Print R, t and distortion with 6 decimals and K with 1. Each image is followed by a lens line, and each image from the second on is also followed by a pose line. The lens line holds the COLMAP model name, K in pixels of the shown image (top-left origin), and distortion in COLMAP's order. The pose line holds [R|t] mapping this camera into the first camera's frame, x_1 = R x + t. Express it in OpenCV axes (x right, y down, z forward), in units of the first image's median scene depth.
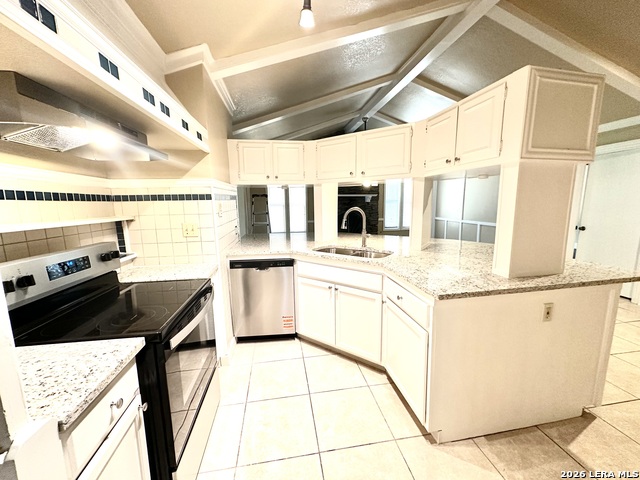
lens RADIAL K [[255.6, 0, 324.0], [0, 255.6, 240.9], [0, 0, 1]] dist [-0.002807, 0.000946]
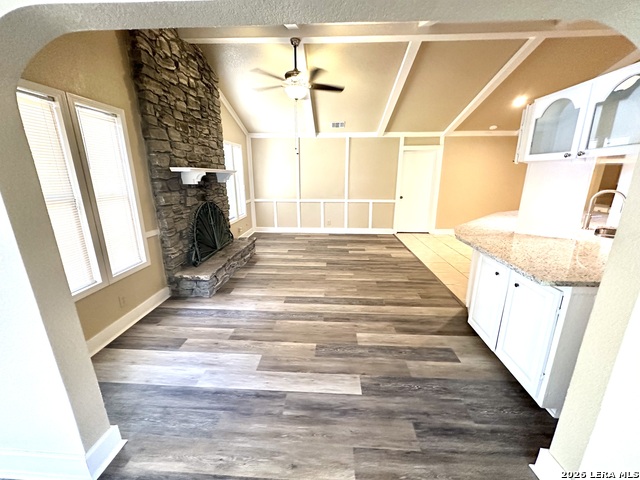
lens RADIAL K [[255.6, 0, 318.7], [0, 255.6, 240.3], [0, 0, 1]] dist [-0.002807, 0.000946]
pose [[0.231160, -0.233632, 0.944447, -0.374863], [0.146564, 0.968023, 0.203591, -0.109592], [-0.961813, 0.091360, 0.258011, 0.636958]]
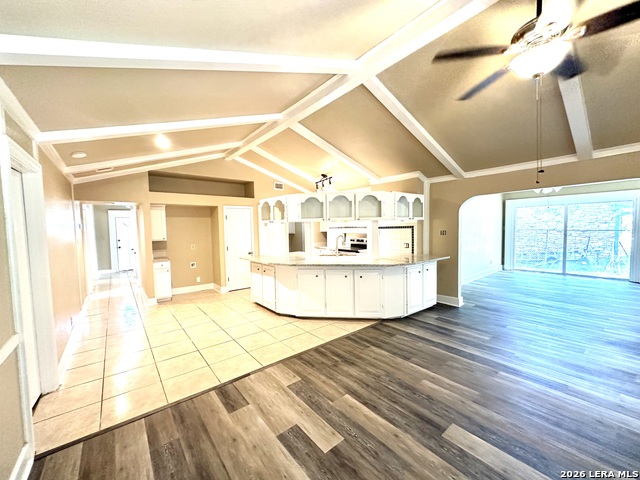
lens RADIAL K [[255.6, 0, 319.8], [0, 255.6, 242.4], [0, 0, 1]] dist [-0.002807, 0.000946]
pose [[-0.876693, 0.061358, -0.477121, 0.423029], [-0.039134, 0.979448, 0.197864, -0.162357], [0.479456, 0.192138, -0.856274, 0.908286]]
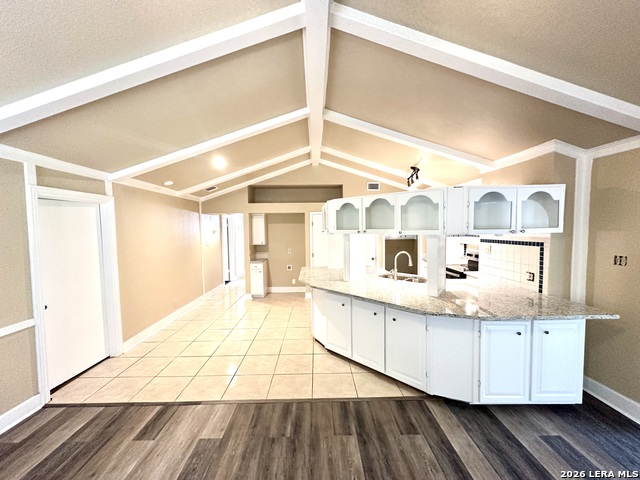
lens RADIAL K [[255.6, 0, 319.4], [0, 255.6, 241.9], [0, 0, 1]] dist [-0.002807, 0.000946]
pose [[-0.985900, 0.019089, 0.166244, 0.125644], [0.052726, 0.978304, 0.200354, -0.173305], [-0.158813, 0.206295, -0.965516, 0.842943]]
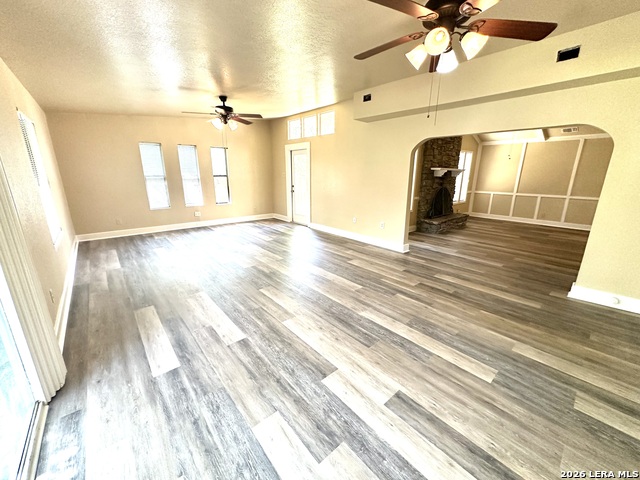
lens RADIAL K [[255.6, 0, 318.4], [0, 255.6, 240.0], [0, 0, 1]] dist [-0.002807, 0.000946]
pose [[0.862954, -0.111473, 0.492832, -0.805028], [0.058962, 0.990913, 0.120891, -0.058797], [-0.501830, -0.075265, 0.861685, 0.385682]]
